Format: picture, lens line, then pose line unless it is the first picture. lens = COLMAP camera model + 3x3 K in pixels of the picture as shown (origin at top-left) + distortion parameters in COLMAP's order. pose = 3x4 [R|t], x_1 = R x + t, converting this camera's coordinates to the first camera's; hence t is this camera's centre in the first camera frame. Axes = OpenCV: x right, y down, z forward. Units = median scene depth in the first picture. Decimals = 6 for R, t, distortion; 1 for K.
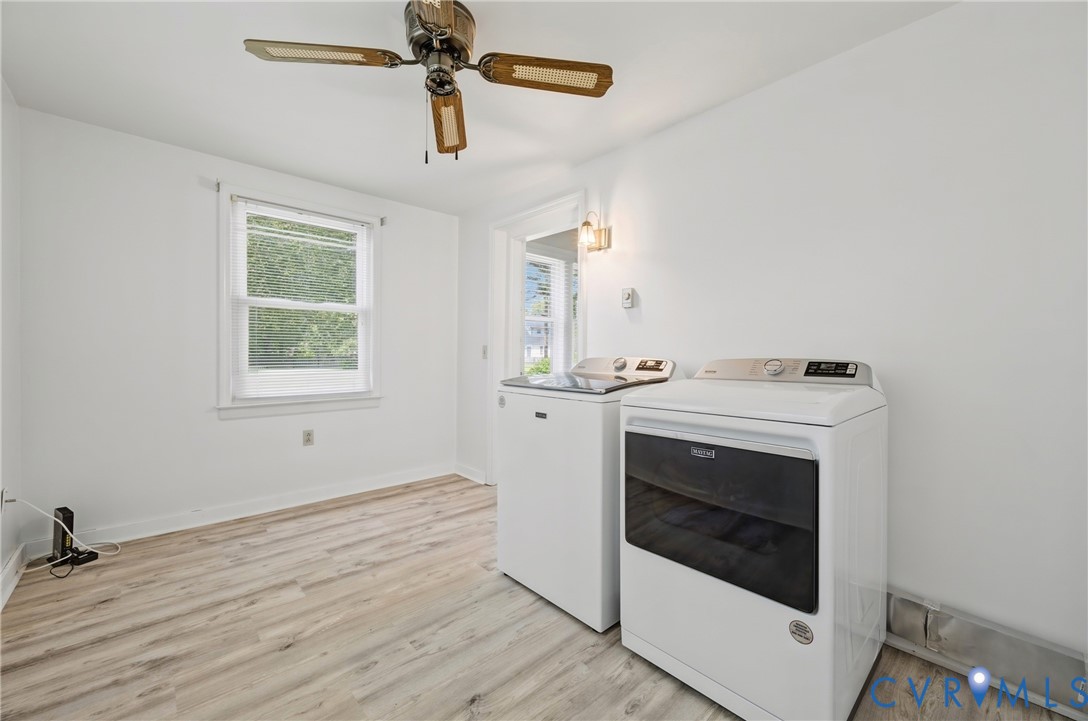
lens RADIAL K [[433.3, 0, 538.7], [0, 433.3, 359.5], [0, 0, 1]] dist [-0.008535, 0.000579]
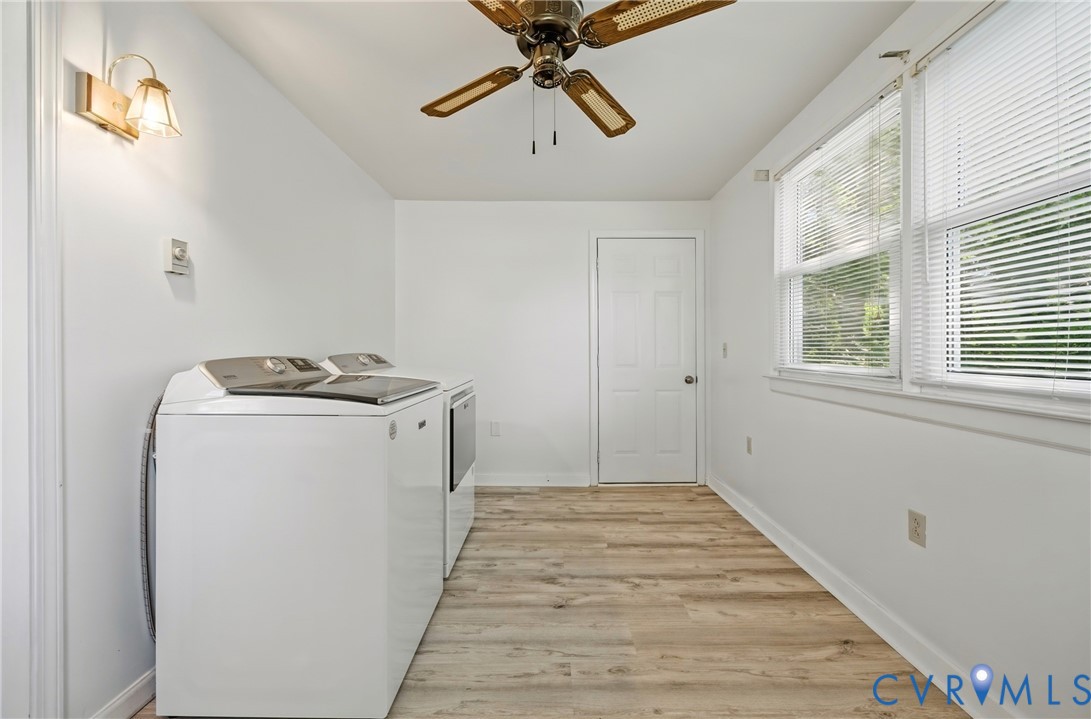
lens RADIAL K [[434.5, 0, 544.3], [0, 434.5, 348.2], [0, 0, 1]] dist [-0.008535, 0.000579]
pose [[-0.736508, -0.008091, 0.676381, -0.907341], [0.002237, 0.999894, 0.014397, -0.047035], [-0.676425, 0.012117, -0.736412, 1.775859]]
